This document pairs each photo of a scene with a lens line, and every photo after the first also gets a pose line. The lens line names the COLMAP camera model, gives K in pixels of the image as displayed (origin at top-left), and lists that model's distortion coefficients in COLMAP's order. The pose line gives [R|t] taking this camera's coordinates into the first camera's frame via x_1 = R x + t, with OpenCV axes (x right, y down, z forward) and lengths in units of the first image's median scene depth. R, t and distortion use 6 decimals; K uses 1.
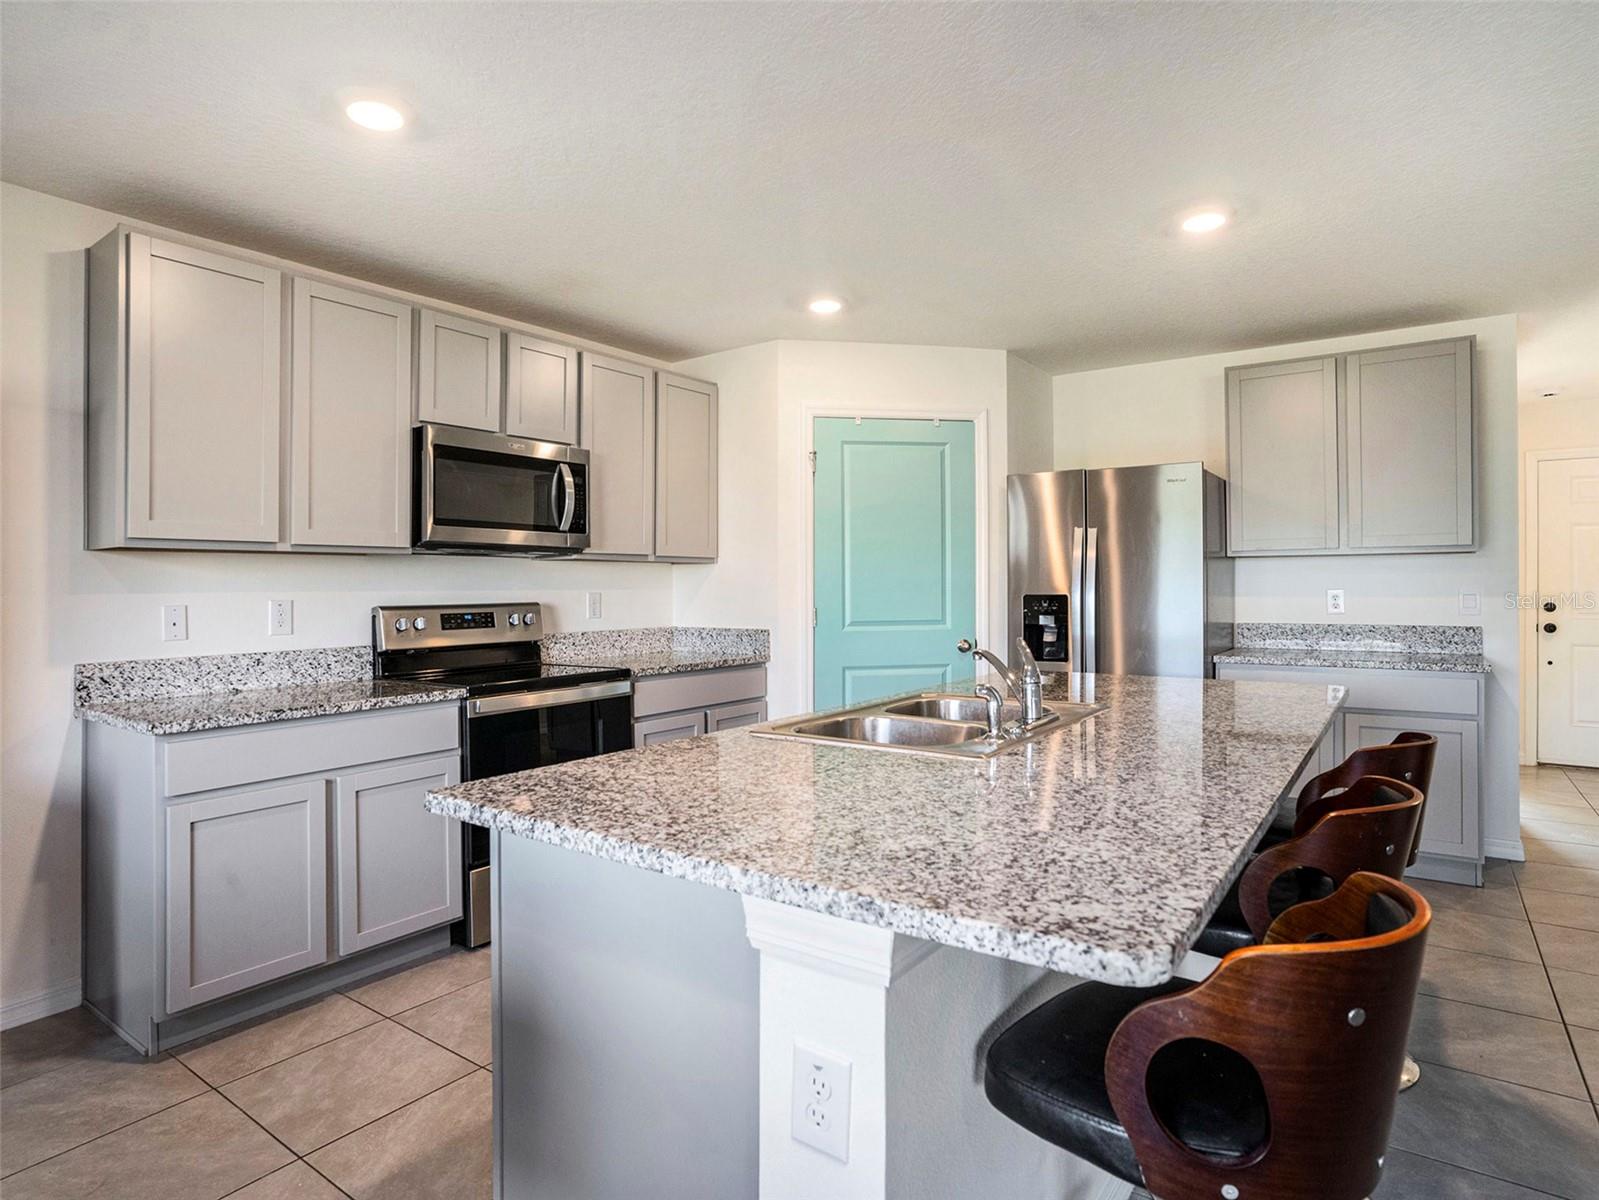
lens RADIAL K [[893.6, 0, 787.7], [0, 893.6, 590.4], [0, 0, 1]] dist [-0.082832, 0.039767]
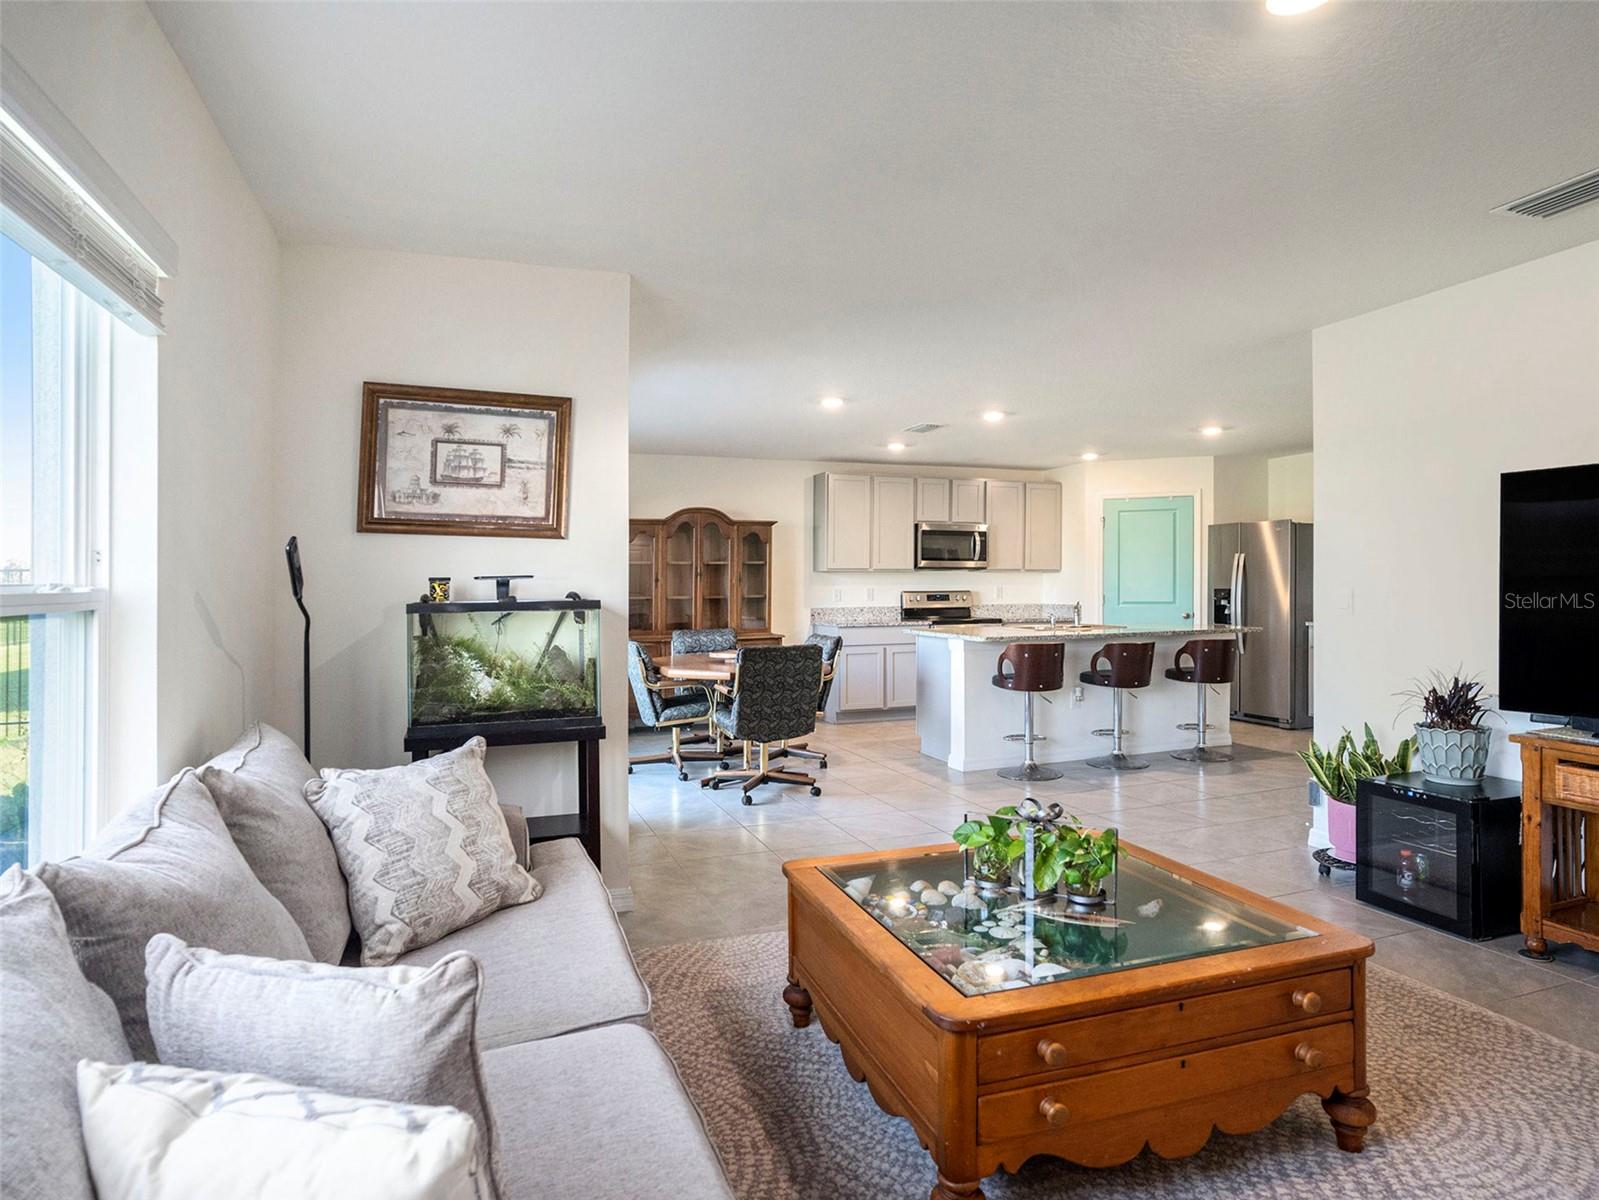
lens RADIAL K [[893.6, 0, 787.7], [0, 893.6, 590.4], [0, 0, 1]] dist [-0.082832, 0.039767]
pose [[0.831433, 0.009071, -0.555552, 0.658336], [-0.005040, 0.999949, 0.008783, -0.005017], [0.555603, -0.004502, 0.831436, -1.270842]]
